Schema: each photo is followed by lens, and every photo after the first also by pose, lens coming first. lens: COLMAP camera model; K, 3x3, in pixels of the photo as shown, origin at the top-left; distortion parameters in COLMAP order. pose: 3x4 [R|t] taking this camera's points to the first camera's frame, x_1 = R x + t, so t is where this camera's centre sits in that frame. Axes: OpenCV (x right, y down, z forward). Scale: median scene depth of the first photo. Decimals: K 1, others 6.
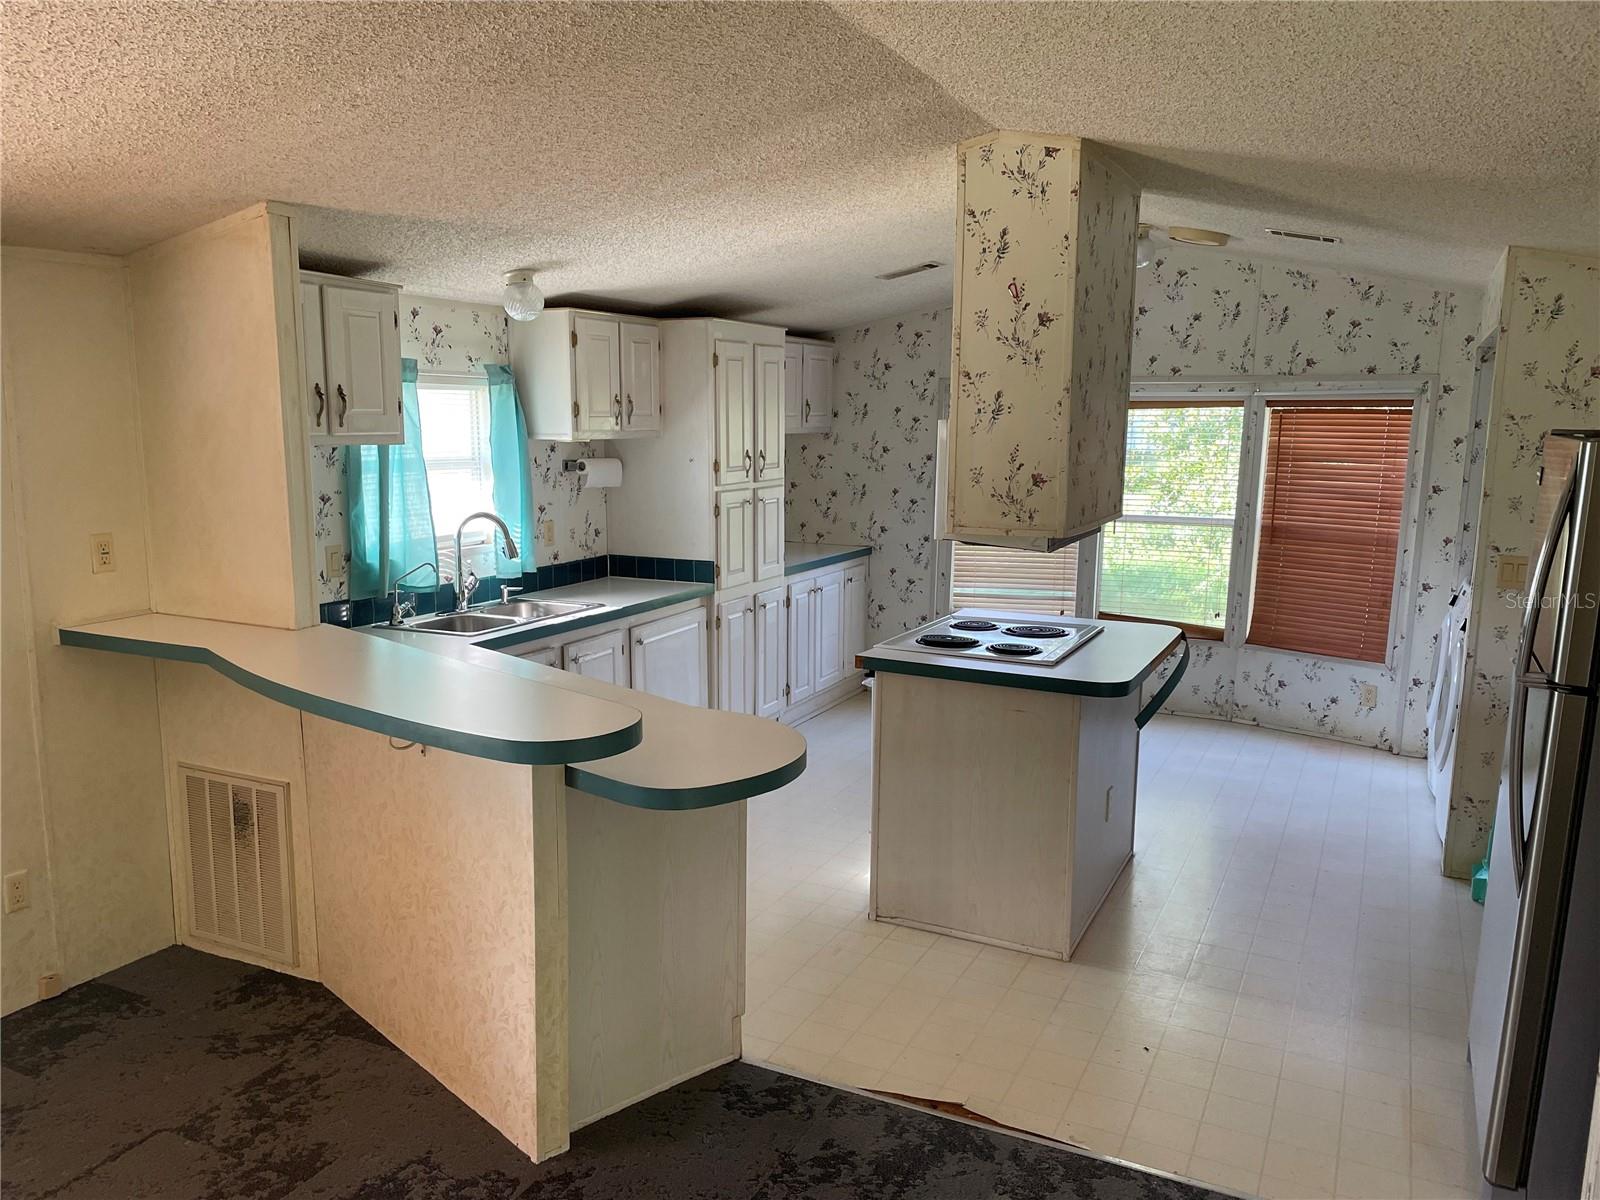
lens RADIAL K [[1197.2, 0, 793.1], [0, 1197.2, 600.6], [0, 0, 1]] dist [0.094317, -0.116053]
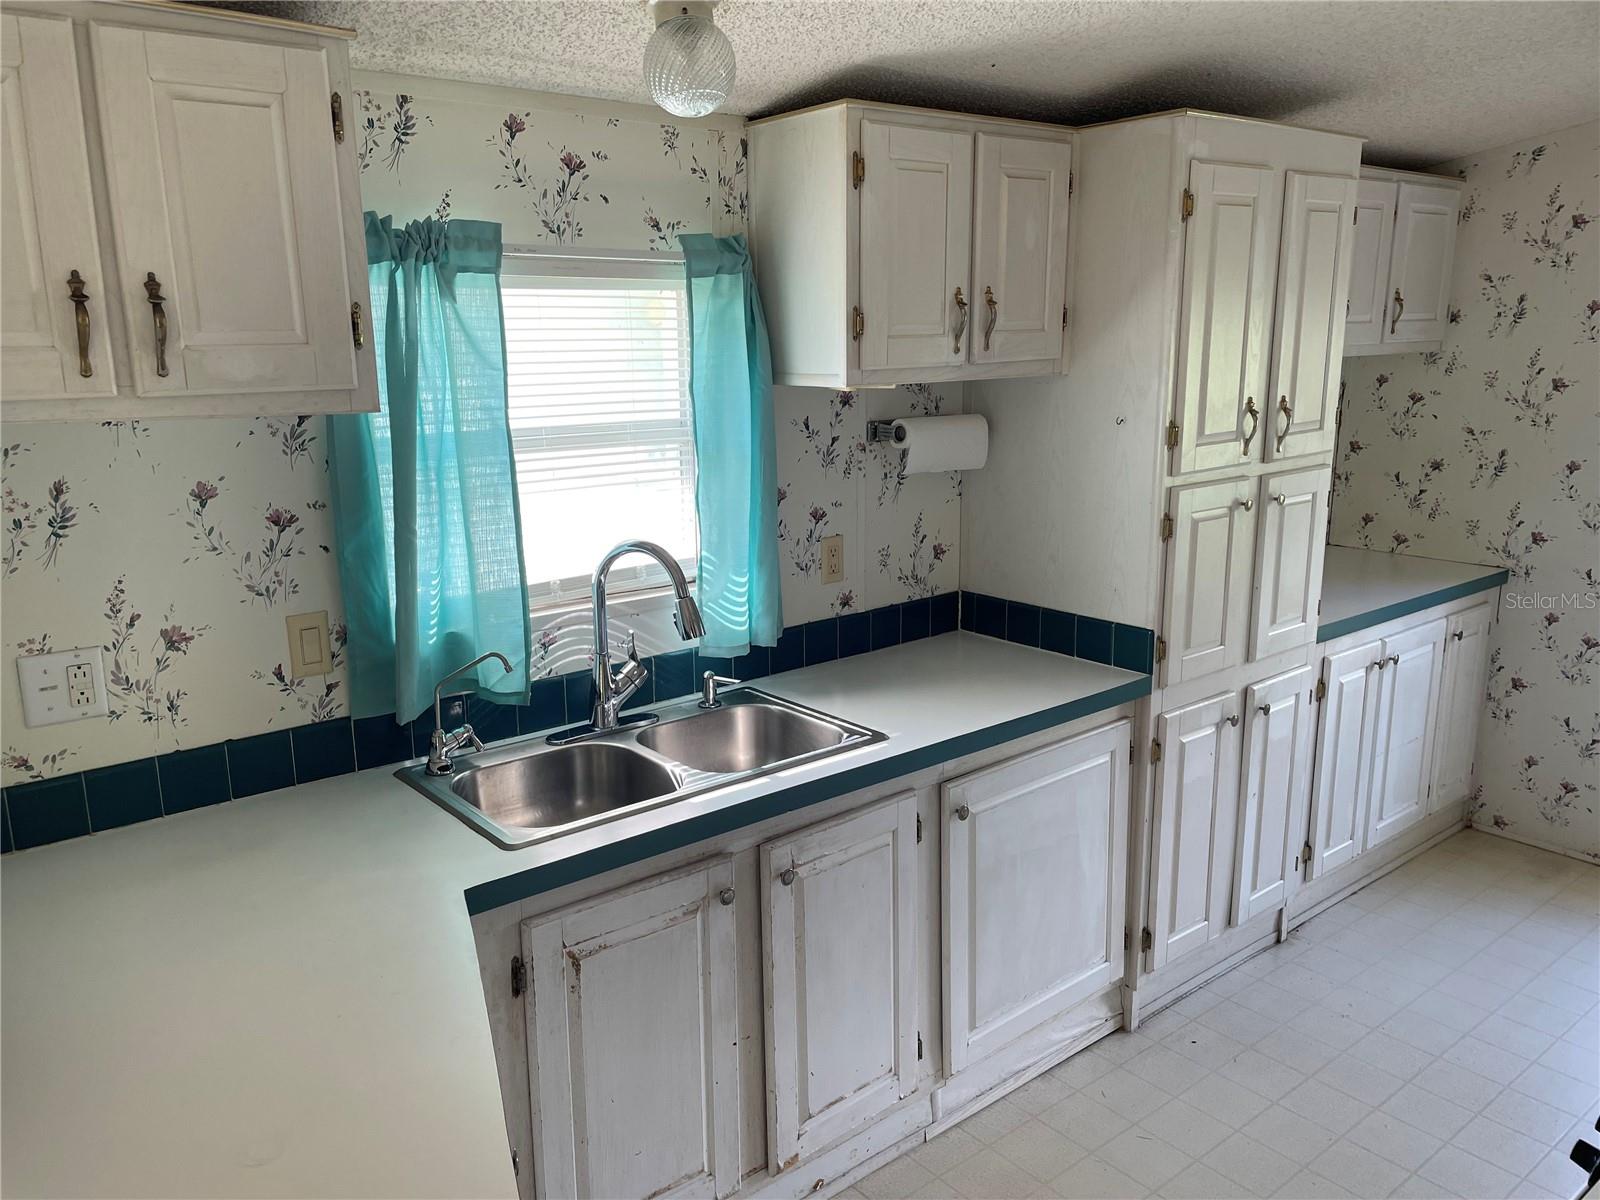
lens RADIAL K [[1197.2, 0, 793.1], [0, 1197.2, 600.6], [0, 0, 1]] dist [0.094317, -0.116053]
pose [[0.908041, 0.077358, -0.411676, 0.001814], [-0.048020, 0.995544, 0.081154, -0.077531], [0.416119, -0.053923, 0.907710, 0.492229]]
